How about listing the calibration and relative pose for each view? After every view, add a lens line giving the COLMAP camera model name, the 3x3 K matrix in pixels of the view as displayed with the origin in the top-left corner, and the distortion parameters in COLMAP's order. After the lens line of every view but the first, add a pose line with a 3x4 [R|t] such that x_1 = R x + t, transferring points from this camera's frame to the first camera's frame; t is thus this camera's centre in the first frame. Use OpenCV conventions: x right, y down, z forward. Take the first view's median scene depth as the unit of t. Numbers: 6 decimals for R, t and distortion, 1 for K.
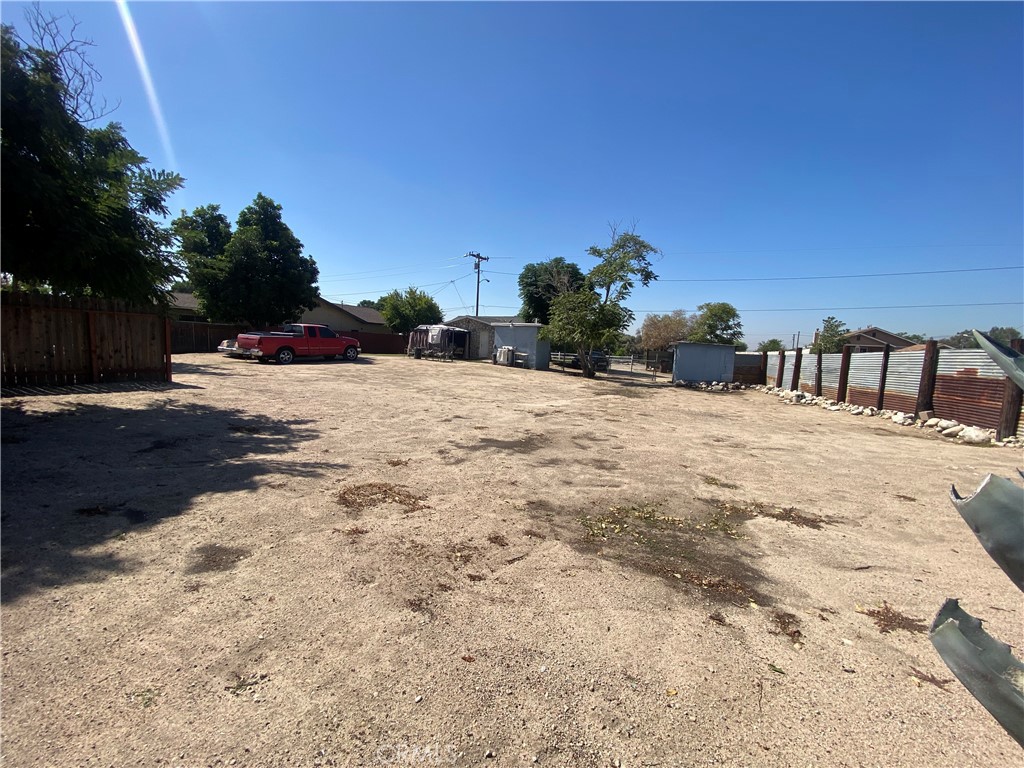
lens RADIAL K [[414.2, 0, 512.0], [0, 414.2, 384.0], [0, 0, 1]] dist [0.027600, -0.026115]
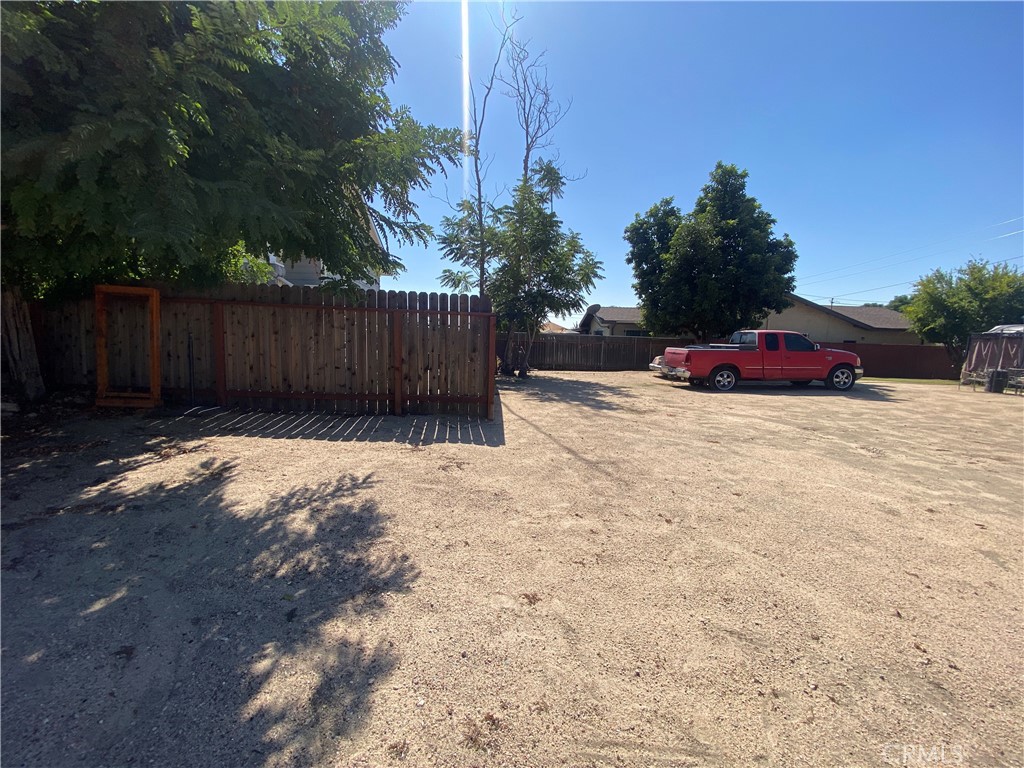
lens RADIAL K [[414.2, 0, 512.0], [0, 414.2, 384.0], [0, 0, 1]] dist [0.027600, -0.026115]
pose [[0.511724, 0.051258, -0.857619, -0.124763], [-0.087373, 0.996148, 0.007404, -0.029021], [0.854695, 0.071144, 0.514232, 0.312408]]
